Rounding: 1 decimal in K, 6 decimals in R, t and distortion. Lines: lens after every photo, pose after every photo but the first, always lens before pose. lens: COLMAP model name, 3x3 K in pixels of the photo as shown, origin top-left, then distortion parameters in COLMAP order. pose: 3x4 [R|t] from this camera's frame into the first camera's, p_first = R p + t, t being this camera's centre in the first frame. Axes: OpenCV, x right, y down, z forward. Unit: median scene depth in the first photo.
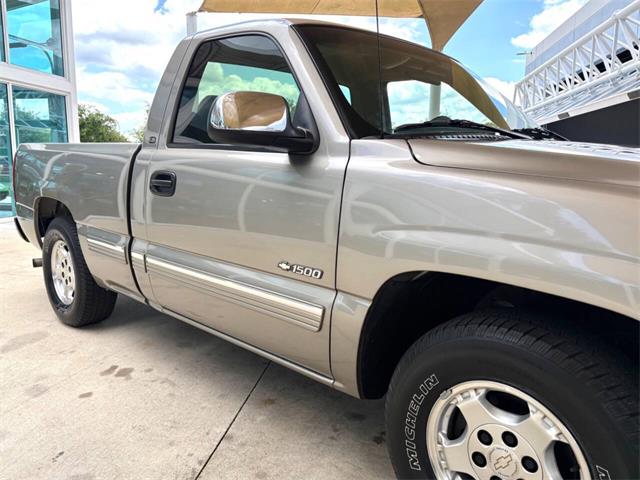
lens RADIAL K [[496.4, 0, 320.0], [0, 496.4, 240.0], [0, 0, 1]] dist [0.024104, -0.001200]
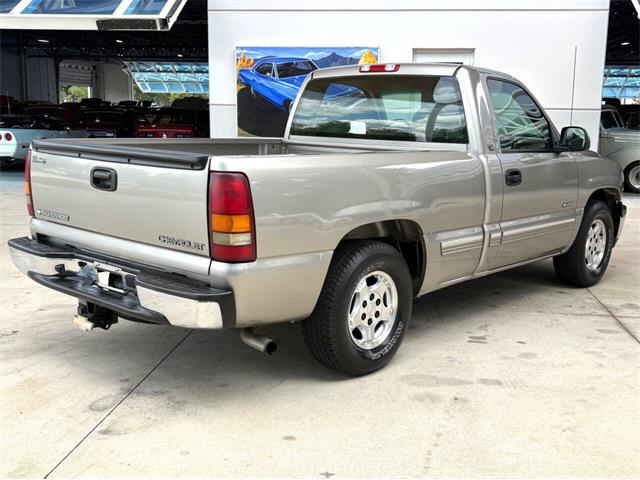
lens RADIAL K [[733.3, 0, 320.0], [0, 733.3, 240.0], [0, 0, 1]] dist [0.179011, -0.488447]
pose [[-0.021728, -0.185277, 0.982446, -2.056450], [0.143077, 0.971987, 0.186469, -0.349994], [-0.989473, 0.144617, 0.005390, 1.299580]]
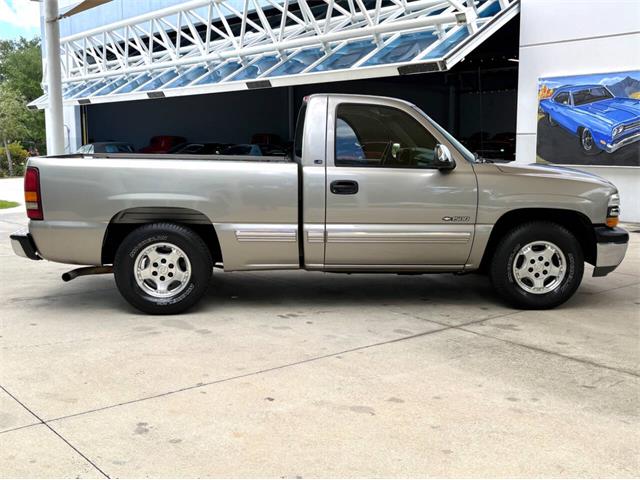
lens RADIAL K [[733.3, 0, 320.0], [0, 733.3, 240.0], [0, 0, 1]] dist [0.179011, -0.488447]
pose [[0.666419, -0.108516, 0.737638, -1.878242], [0.122531, 0.991840, 0.035212, -0.026256], [-0.735440, 0.066918, 0.674277, -0.539812]]
